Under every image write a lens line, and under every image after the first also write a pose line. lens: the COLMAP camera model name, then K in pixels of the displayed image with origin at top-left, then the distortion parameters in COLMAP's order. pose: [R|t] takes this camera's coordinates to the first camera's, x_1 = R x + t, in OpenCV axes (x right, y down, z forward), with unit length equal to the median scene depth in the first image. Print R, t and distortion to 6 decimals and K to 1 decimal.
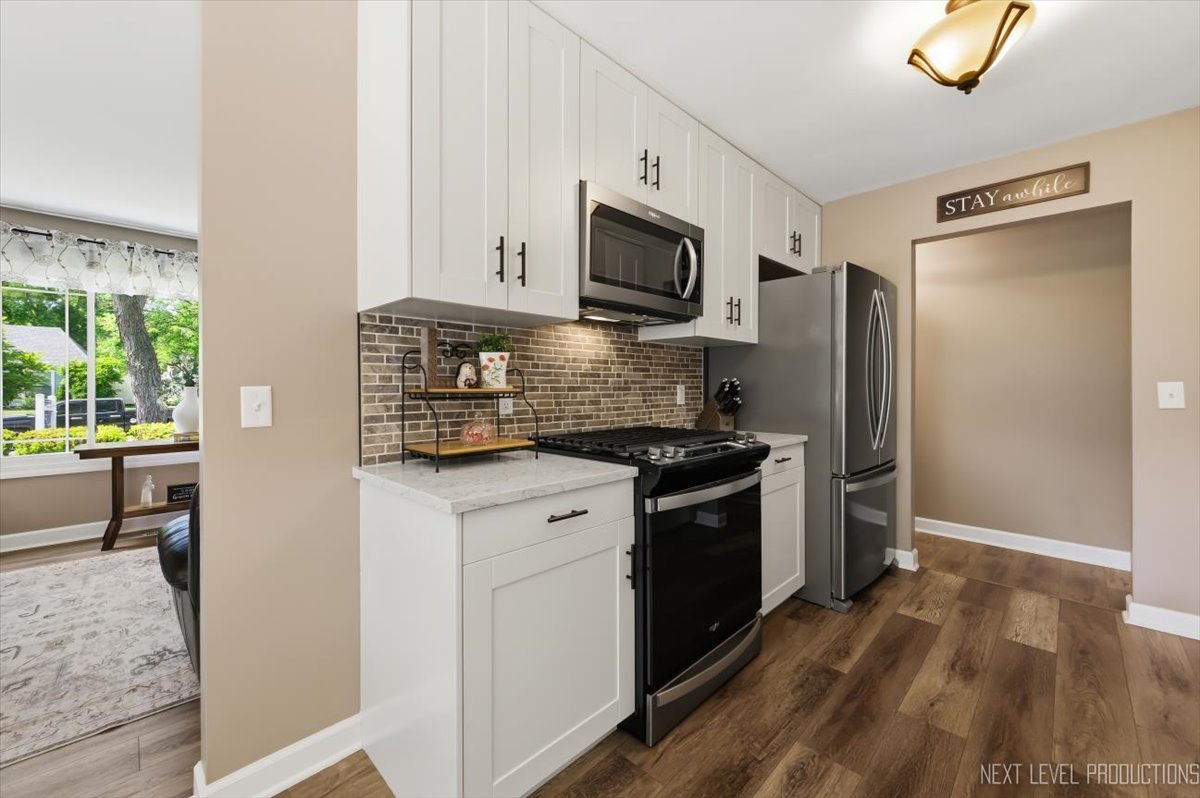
lens RADIAL K [[476.3, 0, 606.2], [0, 476.3, 391.7], [0, 0, 1]] dist [0.002830, 0.000225]
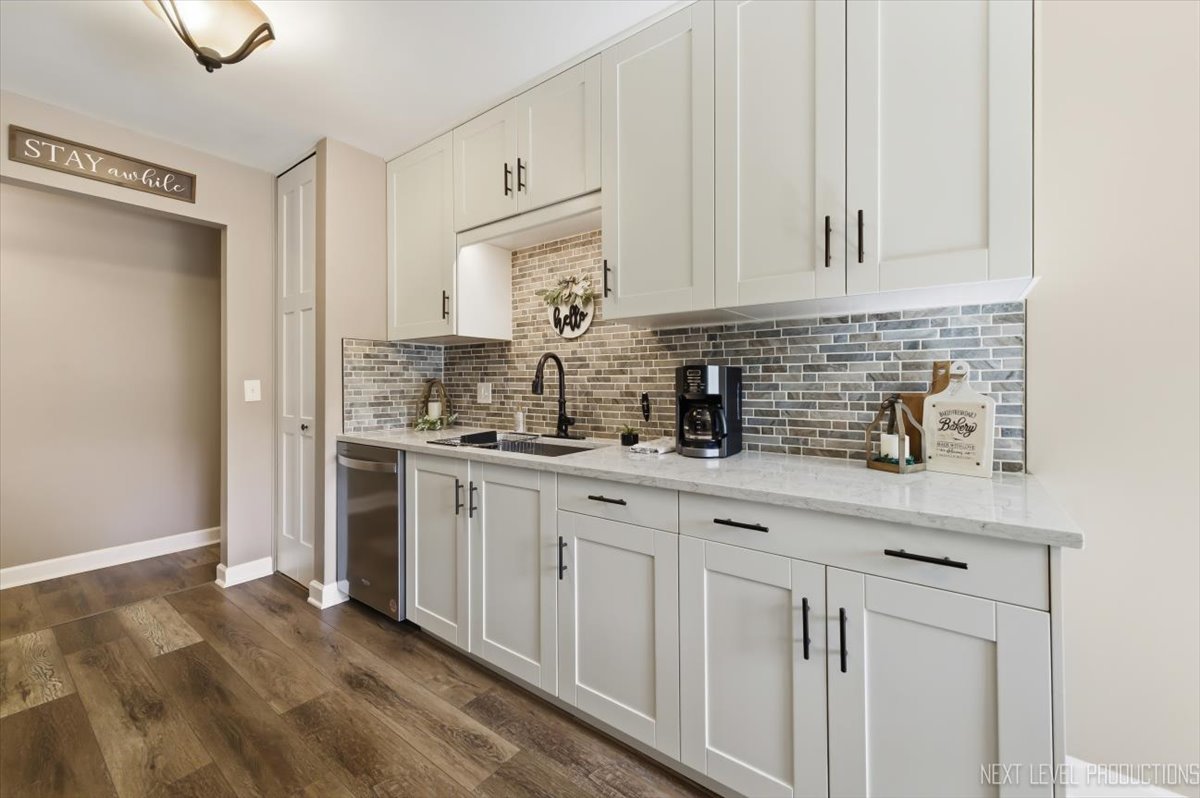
lens RADIAL K [[476.3, 0, 606.2], [0, 476.3, 391.7], [0, 0, 1]] dist [0.002830, 0.000225]
pose [[-0.134711, -0.022919, 0.990620, -0.182680], [0.013838, 0.999591, 0.025008, -0.009000], [-0.990788, 0.017078, -0.134338, 0.238506]]
